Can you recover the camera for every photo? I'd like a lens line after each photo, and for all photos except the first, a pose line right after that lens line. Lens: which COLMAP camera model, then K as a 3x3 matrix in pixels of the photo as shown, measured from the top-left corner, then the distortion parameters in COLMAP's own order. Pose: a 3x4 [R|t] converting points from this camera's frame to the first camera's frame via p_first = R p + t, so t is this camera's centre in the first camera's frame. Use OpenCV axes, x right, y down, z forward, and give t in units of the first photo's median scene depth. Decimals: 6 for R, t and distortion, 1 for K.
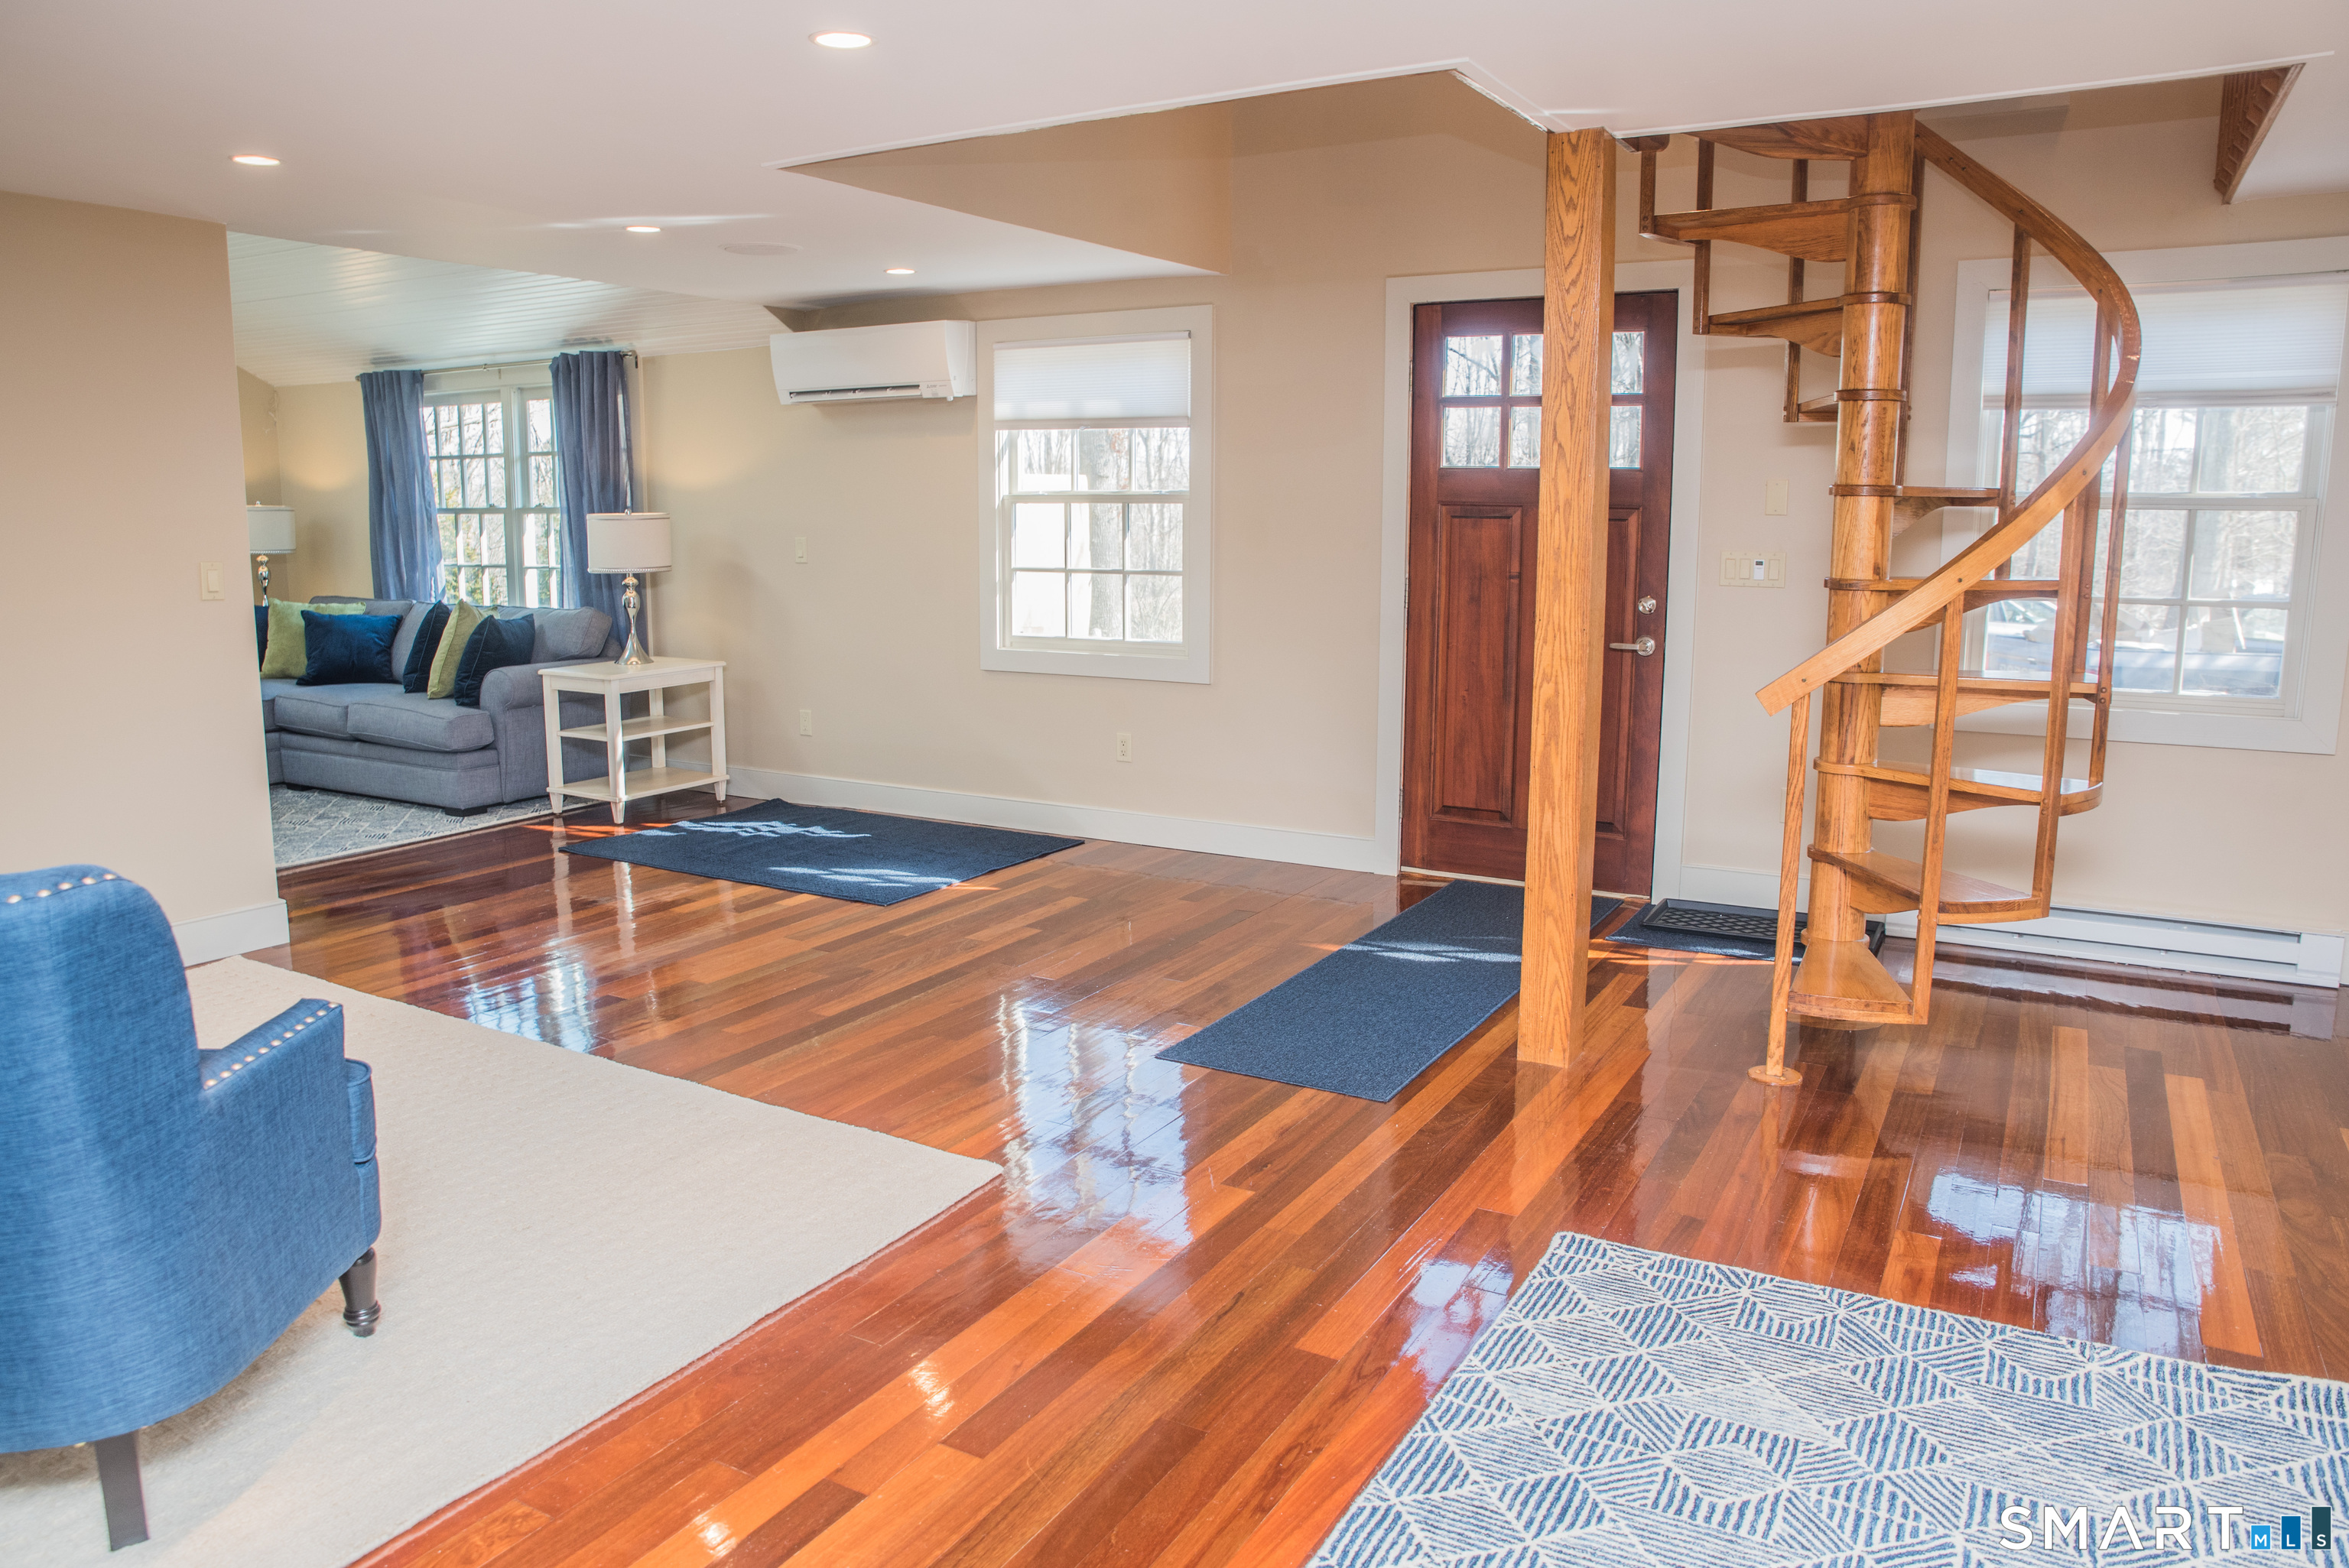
lens RADIAL K [[1626.0, 0, 1159.1], [0, 1626.0, 771.7], [0, 0, 1]] dist [-0.131730, 0.094214]
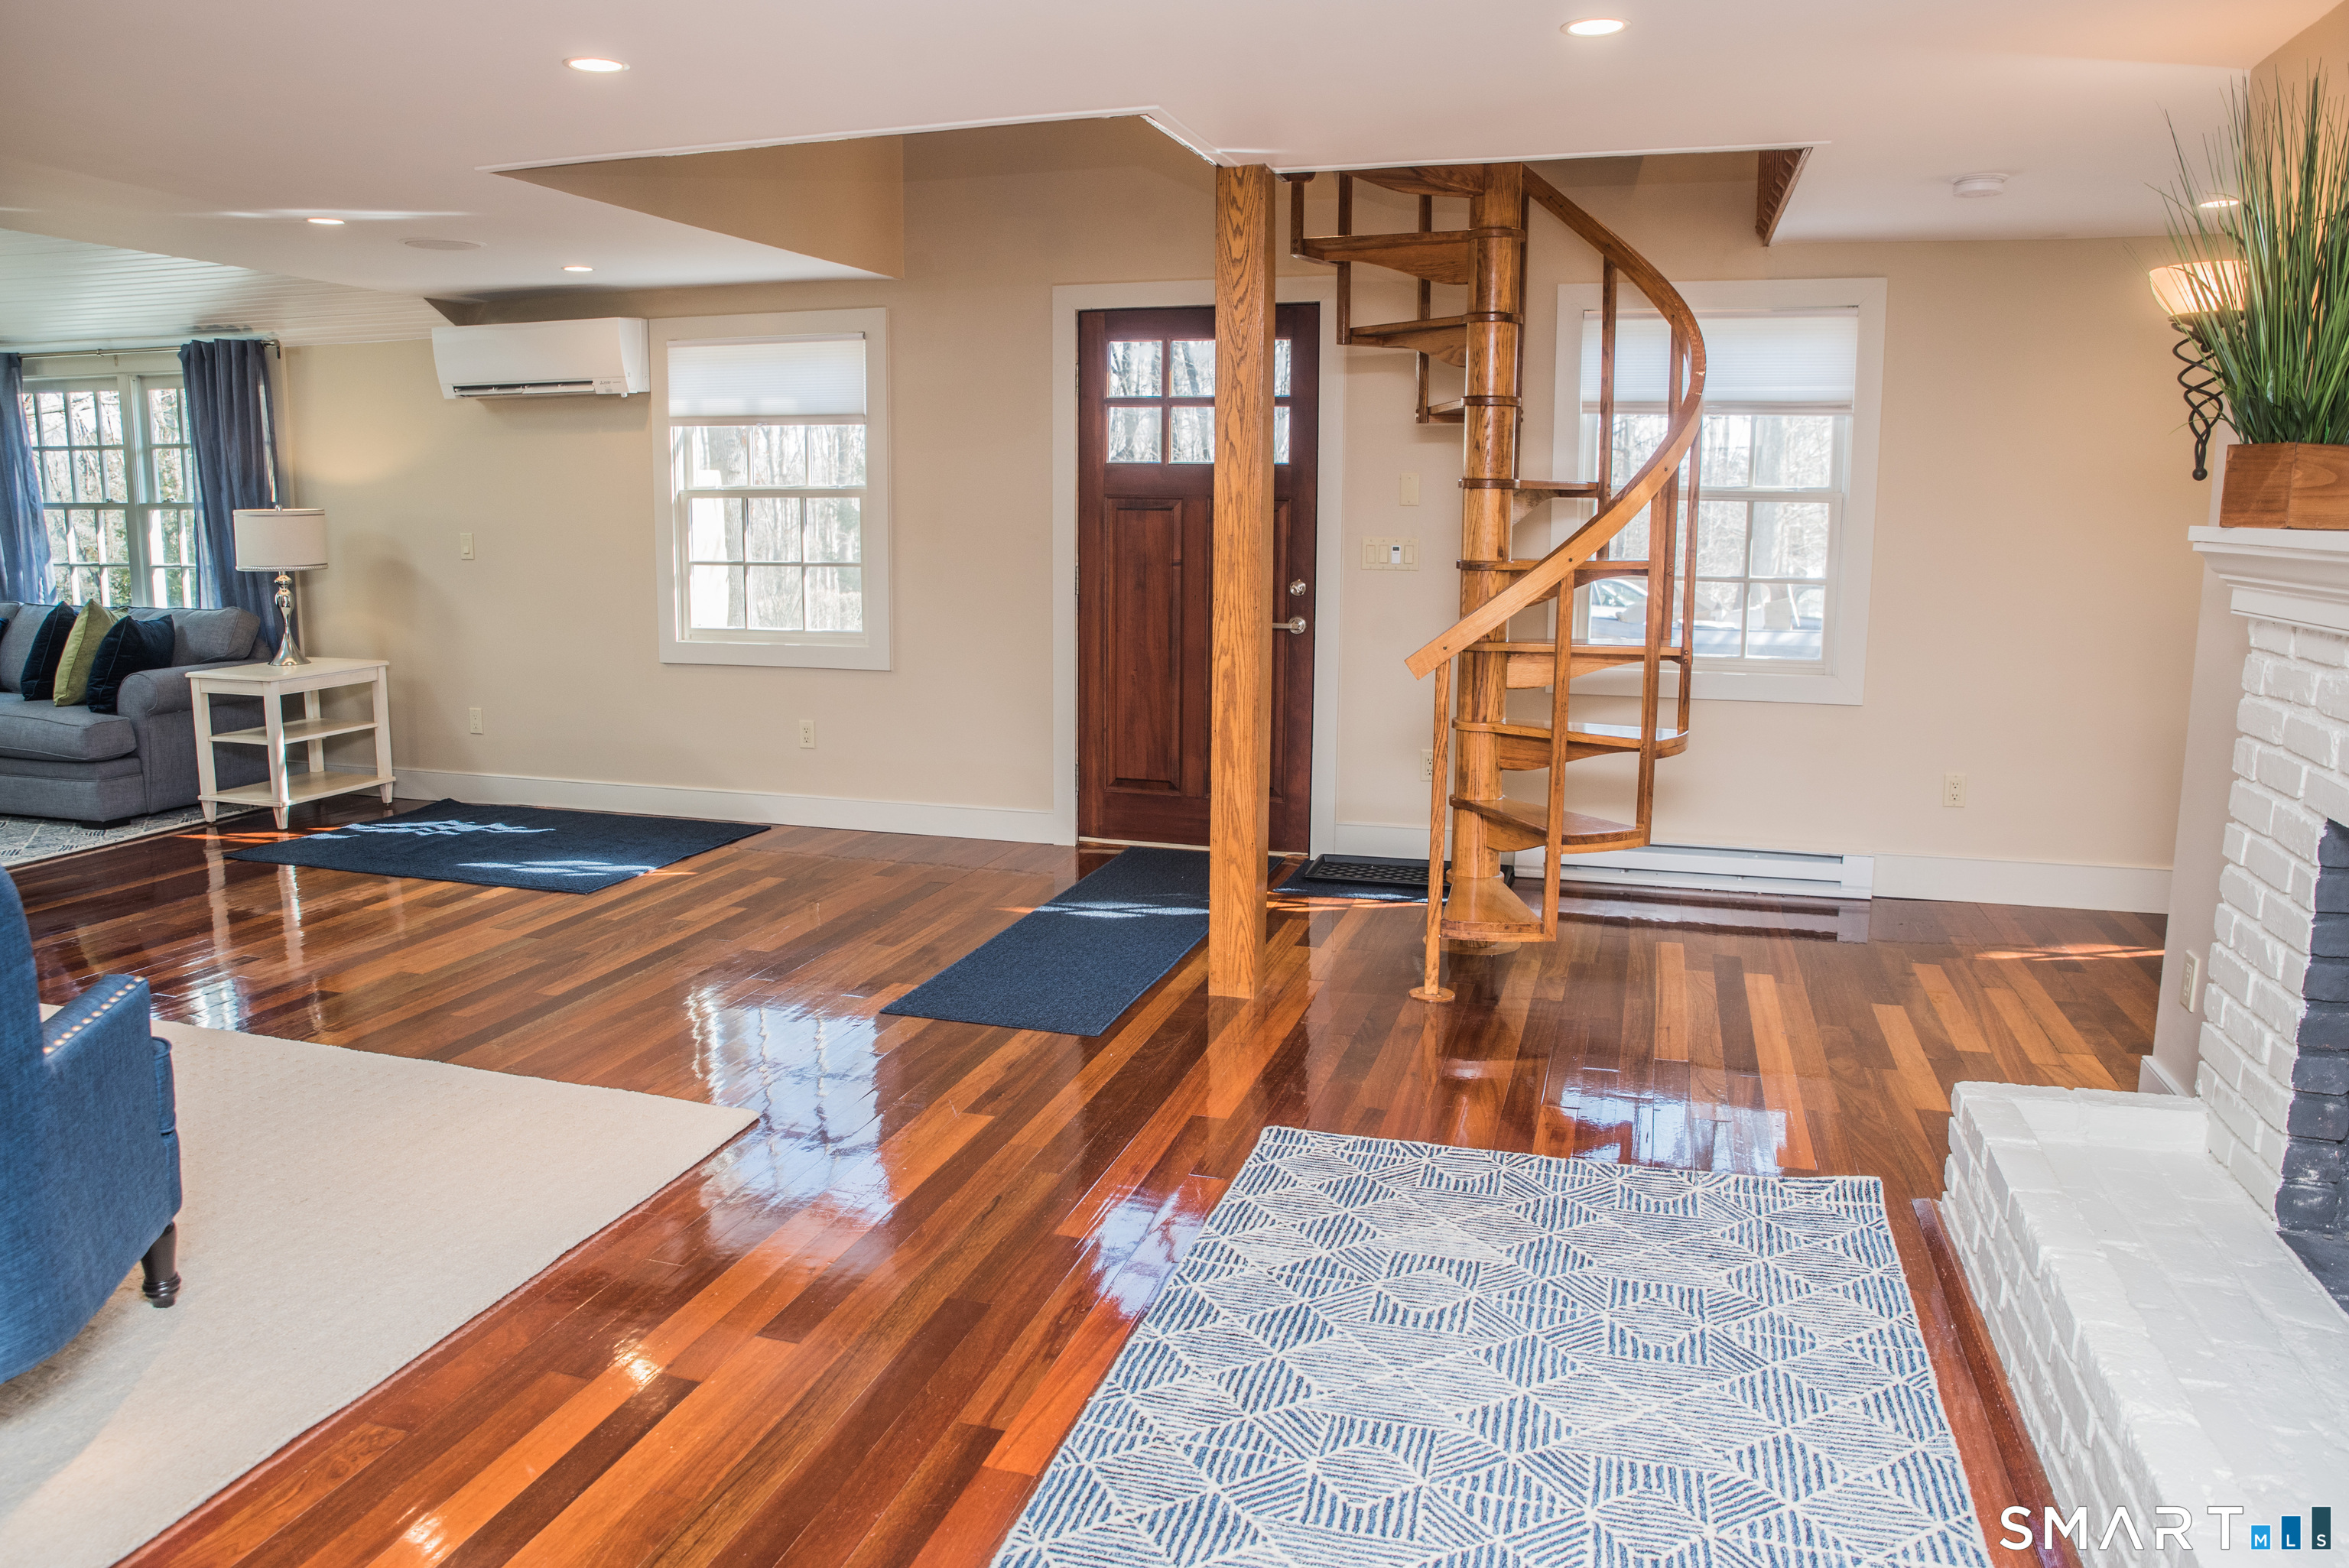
lens RADIAL K [[1651.2, 0, 1159.1], [0, 1651.2, 776.1], [0, 0, 1]] dist [-0.131581, 0.089960]
pose [[0.973472, -0.034164, 0.226242, -0.064881], [0.033387, 0.999416, 0.007262, 0.018489], [-0.226358, 0.000485, 0.974044, -0.104874]]
